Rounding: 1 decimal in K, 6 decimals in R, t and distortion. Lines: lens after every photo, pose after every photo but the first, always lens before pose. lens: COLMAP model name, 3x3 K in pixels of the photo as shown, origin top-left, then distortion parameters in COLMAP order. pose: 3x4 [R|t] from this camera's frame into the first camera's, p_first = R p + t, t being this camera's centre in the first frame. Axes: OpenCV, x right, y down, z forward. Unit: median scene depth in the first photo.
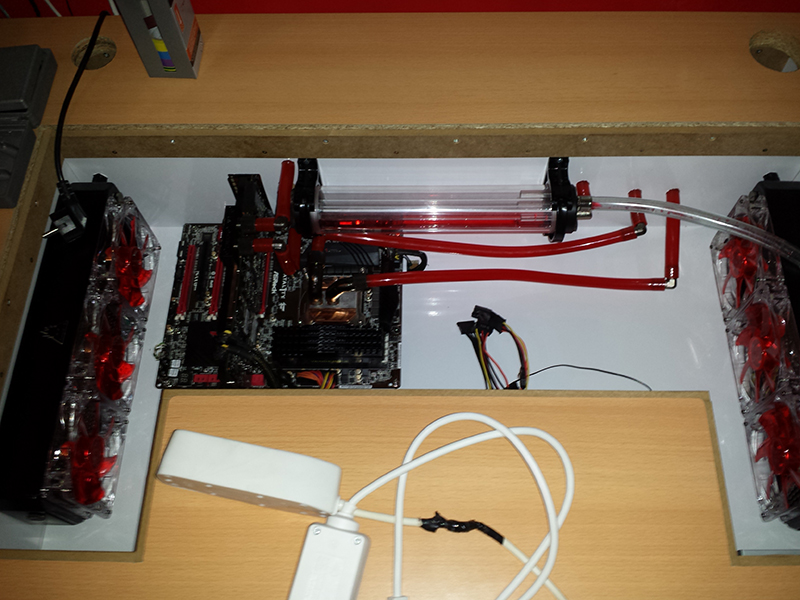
lens RADIAL K [[760.6, 0, 400.0], [0, 760.6, 300.0], [0, 0, 1]] dist [0.116639, -0.329727]
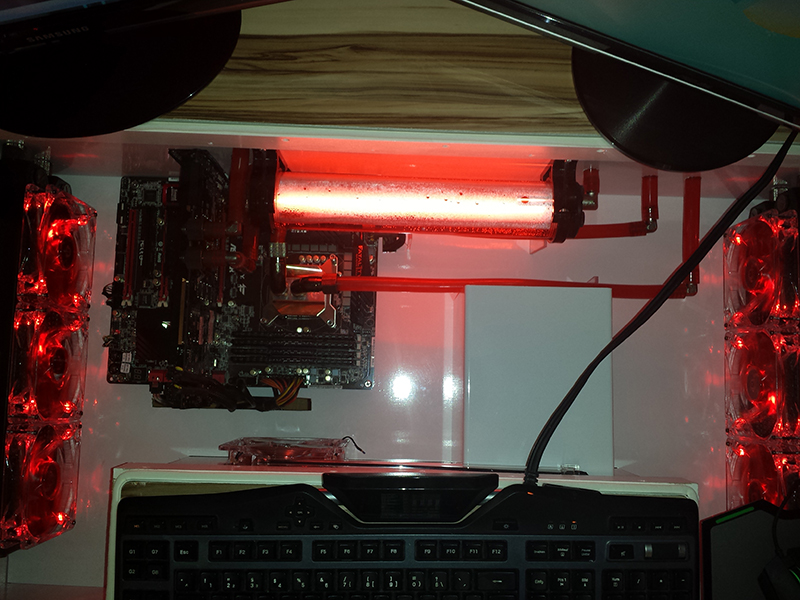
lens RADIAL K [[760.6, 0, 400.0], [0, 760.6, 300.0], [0, 0, 1]] dist [0.116639, -0.329727]
pose [[0.999308, 0.013721, 0.034566, -0.000475], [-0.025072, 0.935041, 0.353653, -0.303923], [-0.027468, -0.354275, 0.934738, 0.157564]]
